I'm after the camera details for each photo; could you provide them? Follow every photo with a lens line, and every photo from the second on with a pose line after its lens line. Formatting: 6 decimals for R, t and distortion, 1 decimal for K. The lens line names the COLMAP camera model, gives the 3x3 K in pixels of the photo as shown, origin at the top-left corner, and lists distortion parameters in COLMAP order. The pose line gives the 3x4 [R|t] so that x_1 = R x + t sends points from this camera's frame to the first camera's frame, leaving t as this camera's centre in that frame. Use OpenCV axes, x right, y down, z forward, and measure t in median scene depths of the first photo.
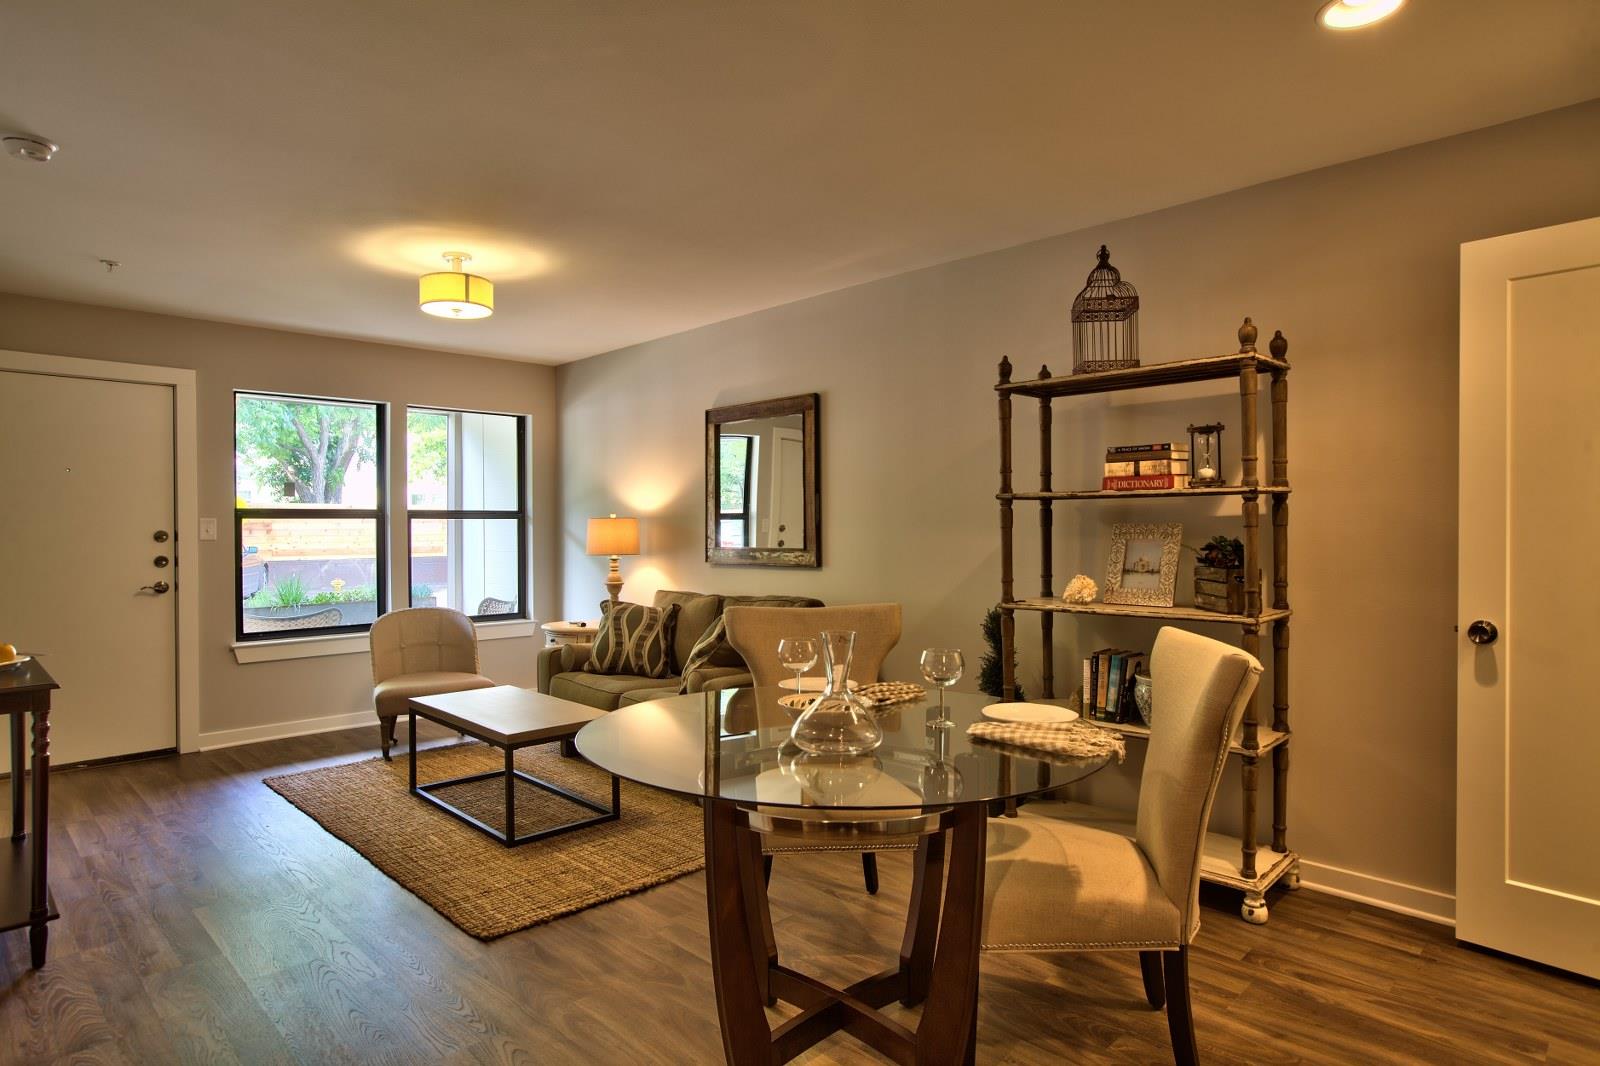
lens RADIAL K [[906.3, 0, 800.0], [0, 906.3, 533.0], [0, 0, 1]] dist [-0.000508, 0.000143]
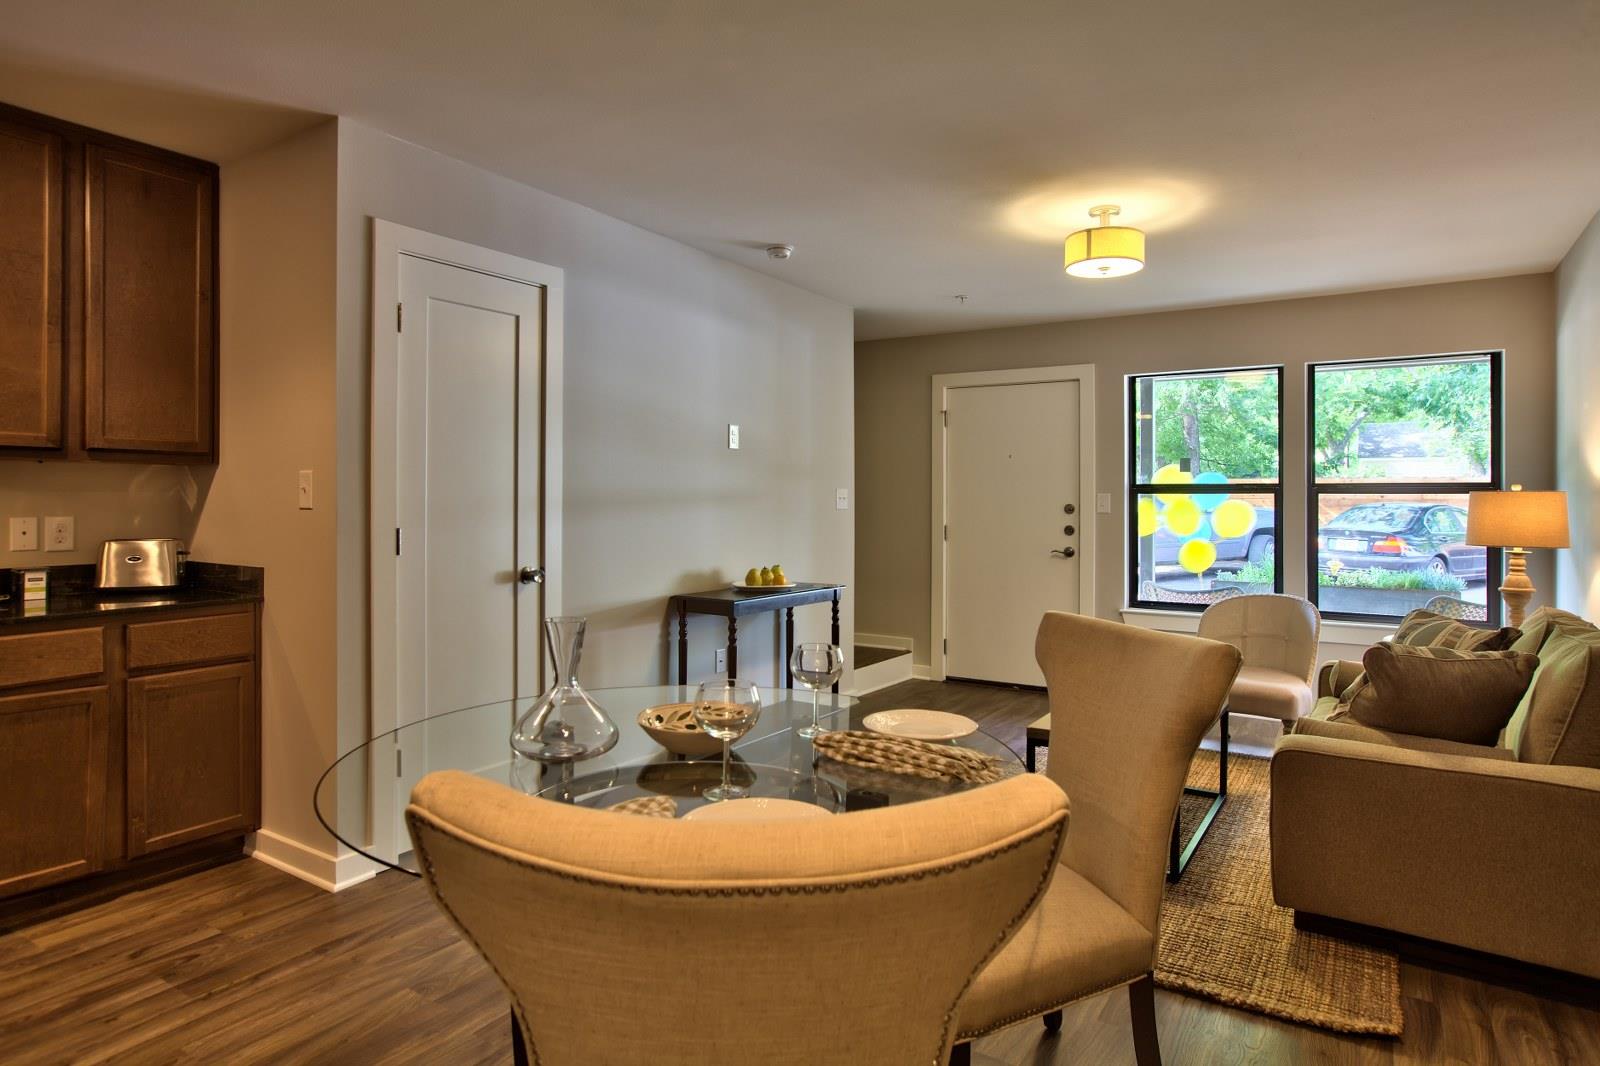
lens RADIAL K [[900.0, 0, 798.2], [0, 900.0, 499.6], [0, 0, 1]] dist [-0.000437, 0.000184]
pose [[0.219832, 0.003258, -0.975532, 0.347958], [-0.012364, 0.999923, 0.000554, -0.004515], [0.975459, 0.011940, 0.219856, 0.379535]]
